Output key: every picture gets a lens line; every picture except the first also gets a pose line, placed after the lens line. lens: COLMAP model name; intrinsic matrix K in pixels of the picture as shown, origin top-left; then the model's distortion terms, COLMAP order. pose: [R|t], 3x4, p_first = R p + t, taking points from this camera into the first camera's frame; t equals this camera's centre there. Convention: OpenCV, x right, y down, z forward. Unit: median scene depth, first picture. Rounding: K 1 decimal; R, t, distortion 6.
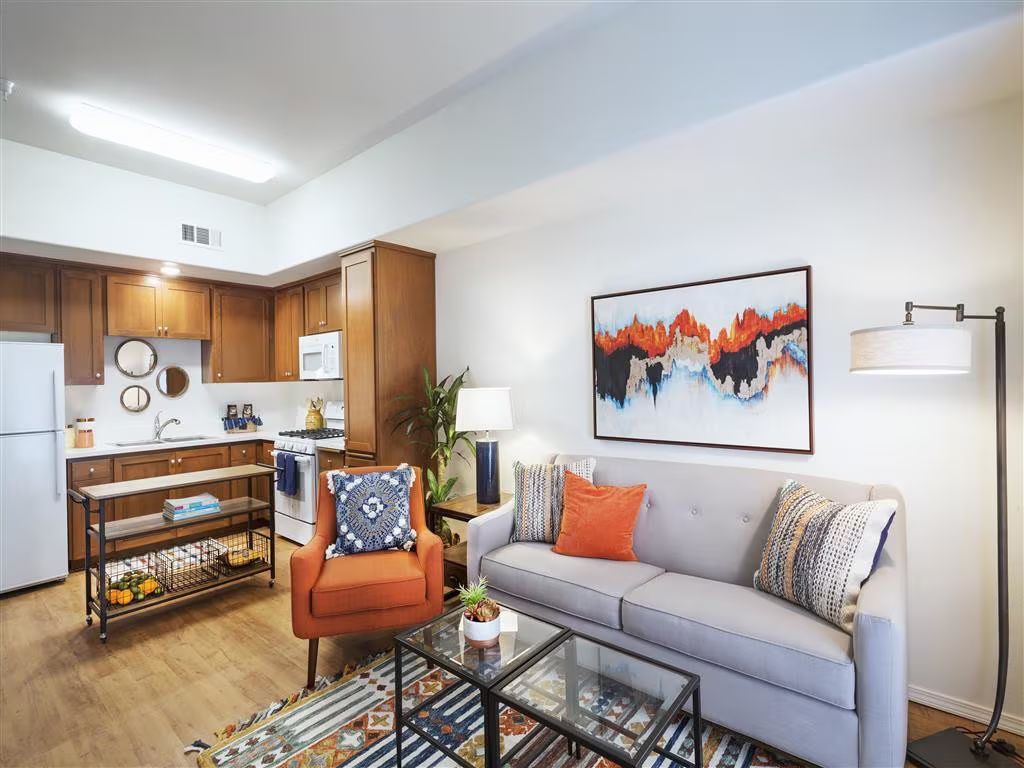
lens RADIAL K [[601.7, 0, 512.0], [0, 601.7, 384.0], [0, 0, 1]] dist [-0.003412, -0.001733]
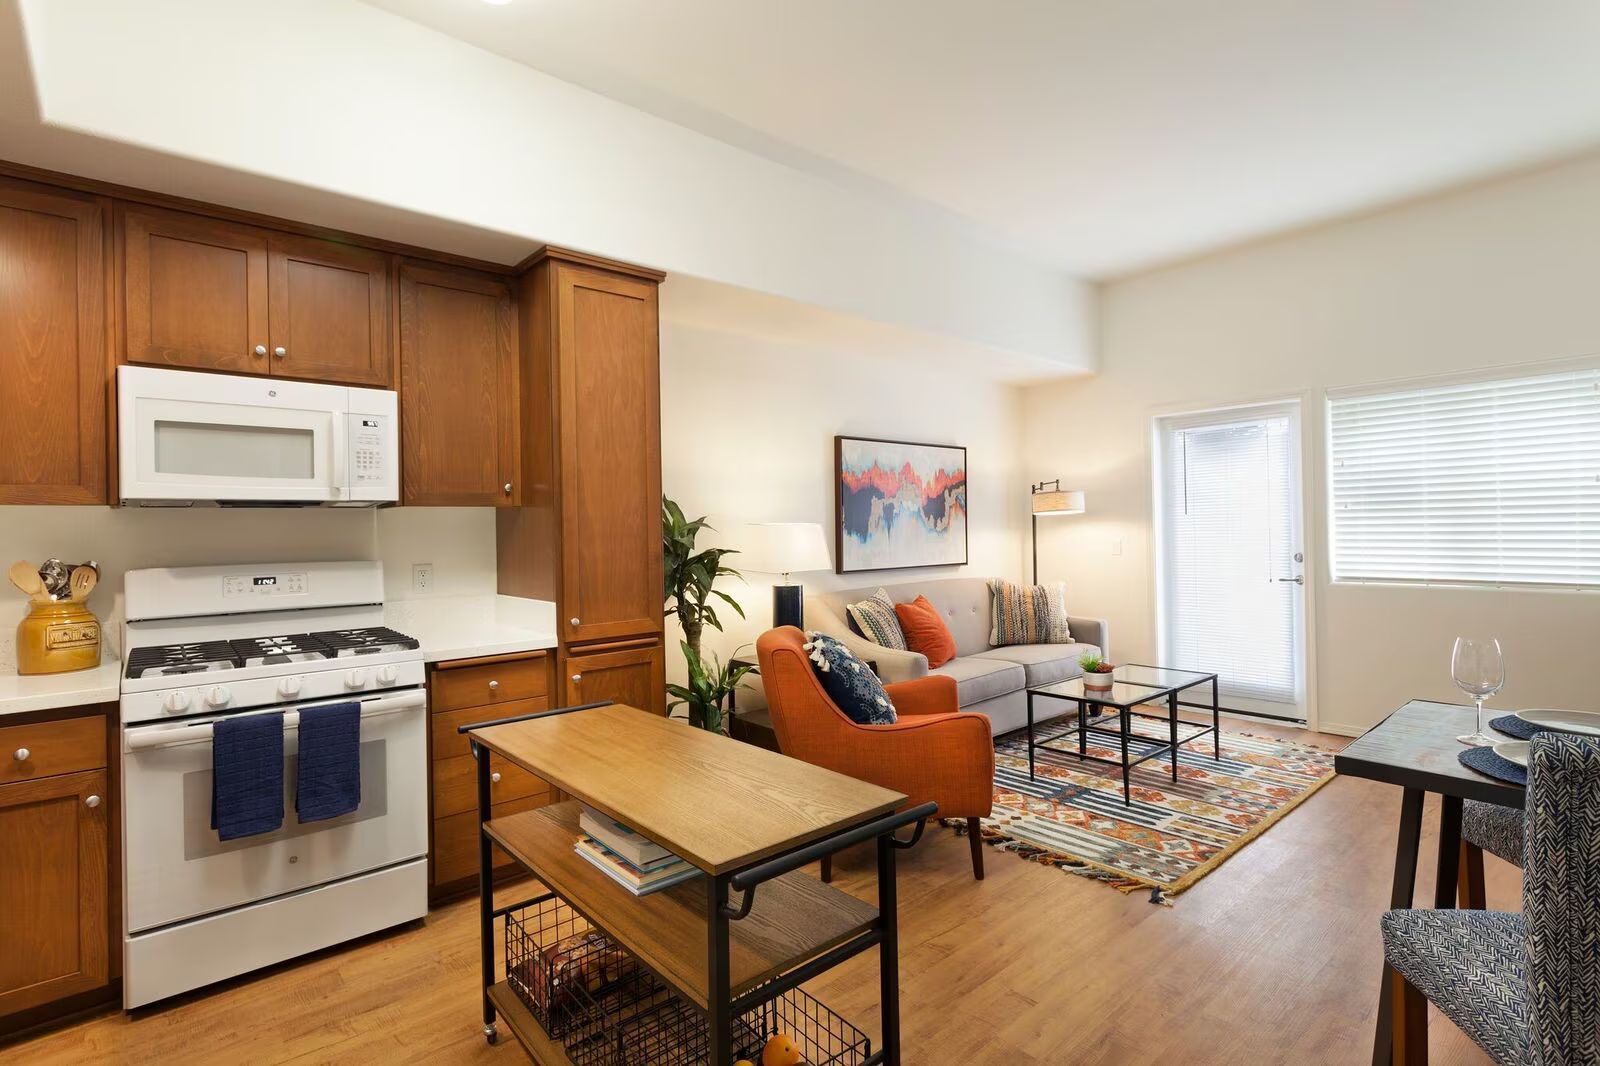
lens RADIAL K [[768.6, 0, 804.8], [0, 768.6, 536.8], [0, 0, 1]] dist [0.002387, 0.000746]
pose [[0.051153, 0.008836, 0.998652, -1.445000], [0.023817, 0.999666, -0.010065, 0.048088], [-0.998407, 0.024299, 0.050925, 1.227719]]
